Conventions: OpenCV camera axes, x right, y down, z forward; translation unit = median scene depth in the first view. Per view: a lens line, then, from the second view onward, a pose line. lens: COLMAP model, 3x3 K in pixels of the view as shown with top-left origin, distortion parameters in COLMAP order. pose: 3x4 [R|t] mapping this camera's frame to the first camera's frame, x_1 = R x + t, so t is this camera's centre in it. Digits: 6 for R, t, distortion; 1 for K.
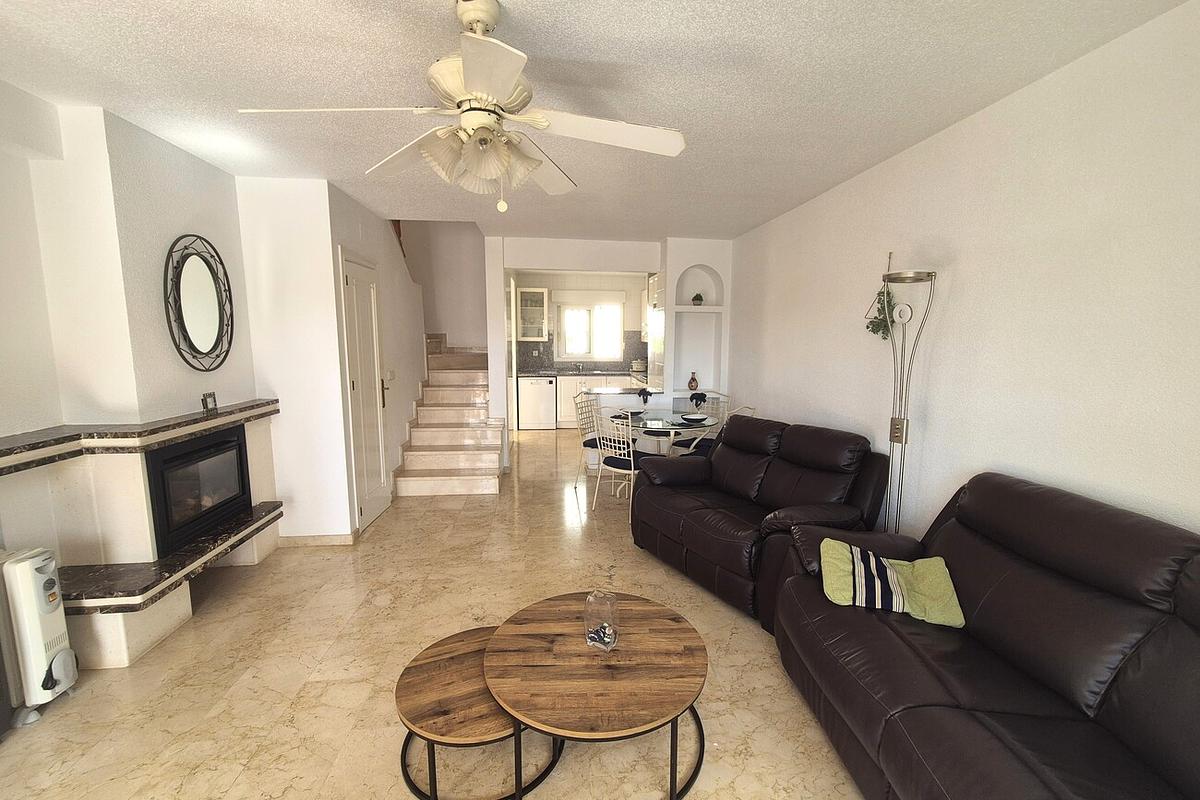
lens RADIAL K [[495.7, 0, 602.7], [0, 495.7, 403.6], [0, 0, 1]] dist [-0.000430, 0.000513]
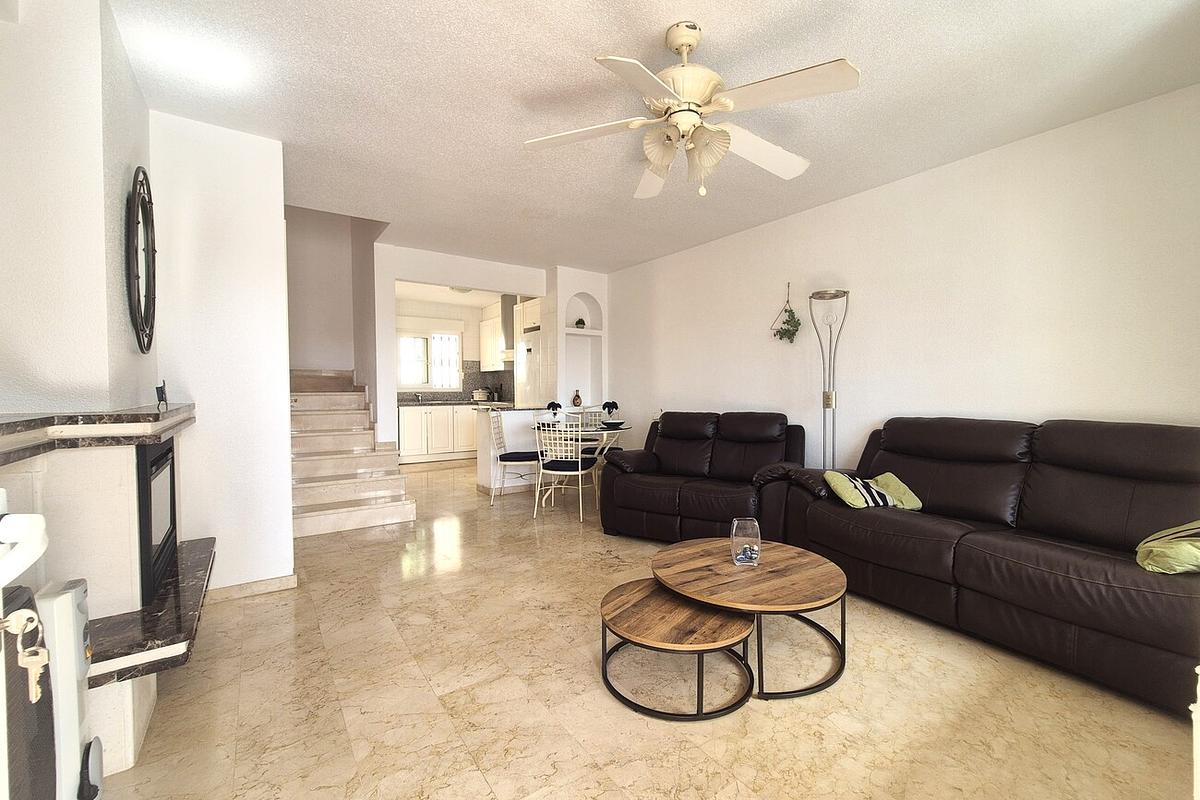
lens RADIAL K [[495.7, 0, 602.7], [0, 495.7, 403.6], [0, 0, 1]] dist [-0.000430, 0.000513]
pose [[0.876111, -0.023051, 0.481557, -0.524097], [0.071203, 0.994089, -0.081957, 0.107132], [-0.476822, 0.106092, 0.872574, 0.050894]]
